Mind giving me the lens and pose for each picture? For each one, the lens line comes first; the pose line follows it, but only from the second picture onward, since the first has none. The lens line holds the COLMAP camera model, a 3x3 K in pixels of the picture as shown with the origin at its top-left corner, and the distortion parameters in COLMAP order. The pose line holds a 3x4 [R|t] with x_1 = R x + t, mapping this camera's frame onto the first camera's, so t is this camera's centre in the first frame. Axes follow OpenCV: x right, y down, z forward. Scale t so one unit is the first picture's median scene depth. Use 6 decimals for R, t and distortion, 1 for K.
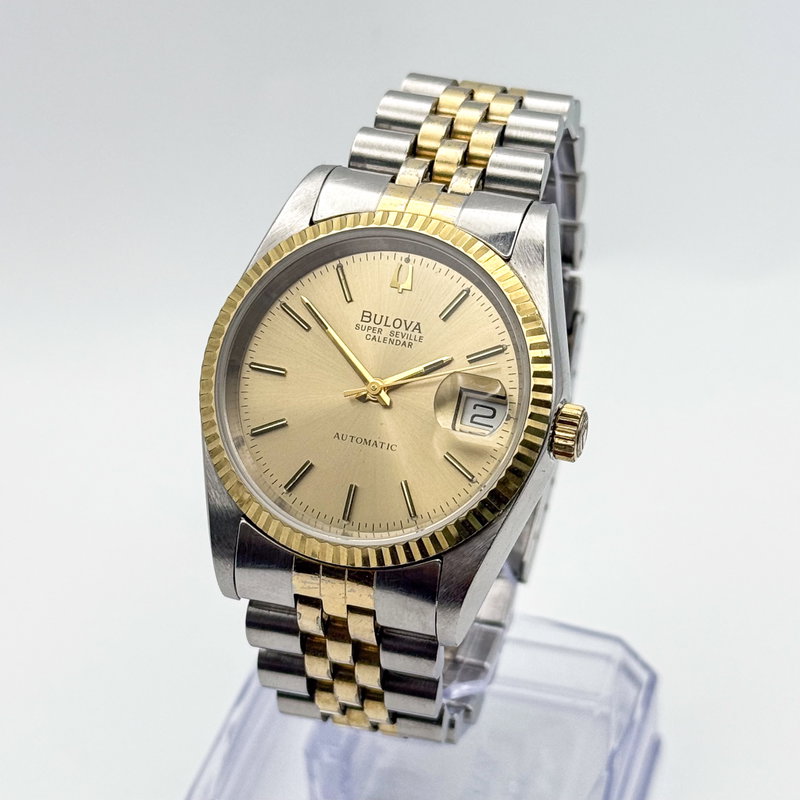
lens RADIAL K [[2188.8, 0, 400.0], [0, 2188.8, 400.0], [0, 0, 1]] dist [-0.065651, -0.464282]
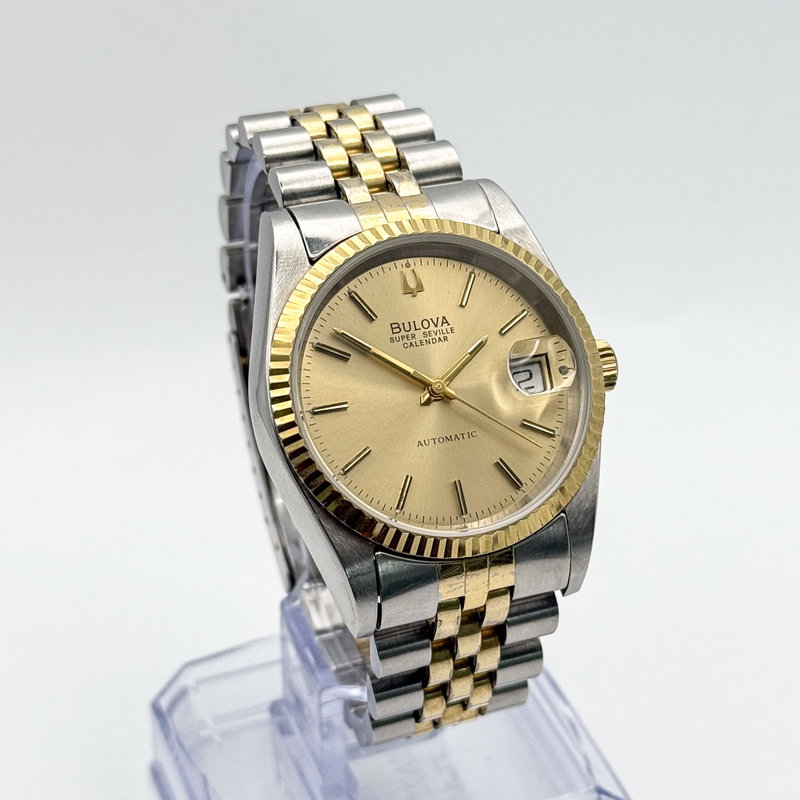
lens RADIAL K [[2188.8, 0, 400.0], [0, 2188.8, 400.0], [0, 0, 1]] dist [-0.065651, -0.464282]
pose [[0.804354, -0.325764, 0.496882, -0.538359], [0.346706, 0.936490, 0.052729, -0.060082], [-0.482503, 0.129859, 0.866215, 0.108583]]
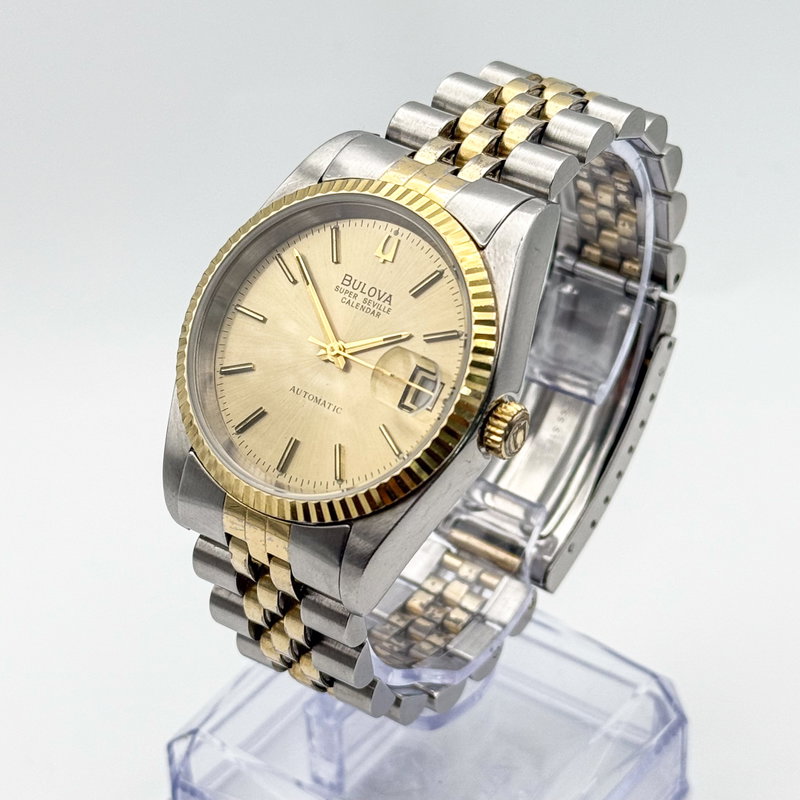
lens RADIAL K [[2188.8, 0, 400.0], [0, 2188.8, 400.0], [0, 0, 1]] dist [-0.065651, -0.464282]
pose [[0.943903, 0.193536, -0.267564, 0.290801], [-0.197106, 0.980286, 0.013720, -0.002377], [0.264945, 0.039788, 0.963442, 0.029218]]
